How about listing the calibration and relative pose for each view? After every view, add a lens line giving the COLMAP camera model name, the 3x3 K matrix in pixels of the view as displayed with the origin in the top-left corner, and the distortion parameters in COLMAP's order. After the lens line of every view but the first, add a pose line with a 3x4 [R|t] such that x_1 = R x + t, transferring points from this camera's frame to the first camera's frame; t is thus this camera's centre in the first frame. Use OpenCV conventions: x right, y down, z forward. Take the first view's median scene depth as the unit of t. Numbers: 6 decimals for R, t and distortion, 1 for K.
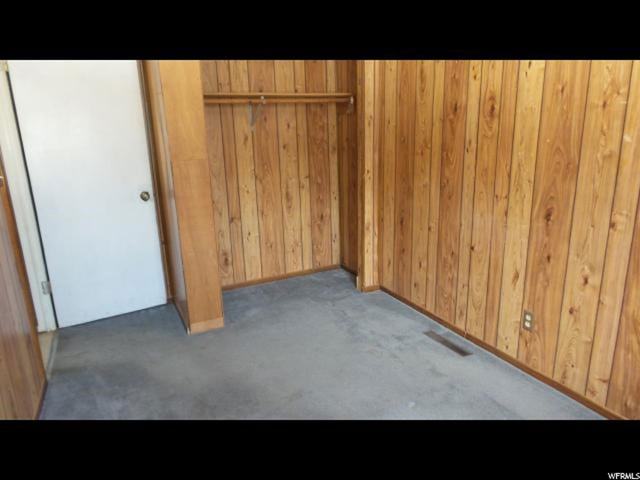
lens RADIAL K [[436.4, 0, 320.0], [0, 436.4, 240.0], [0, 0, 1]] dist [-0.003226, -0.001236]
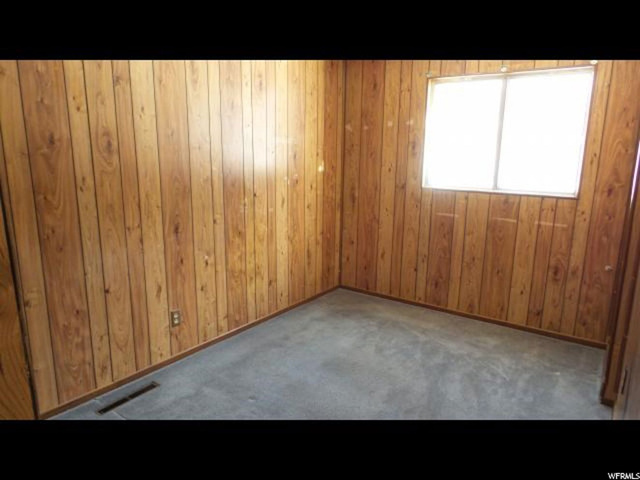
lens RADIAL K [[436.4, 0, 320.0], [0, 436.4, 240.0], [0, 0, 1]] dist [-0.003226, -0.001236]
pose [[-0.472839, -0.157825, 0.866899, -0.725234], [0.226210, 0.929114, 0.292535, -0.279797], [-0.851617, 0.334423, -0.403620, 1.060364]]
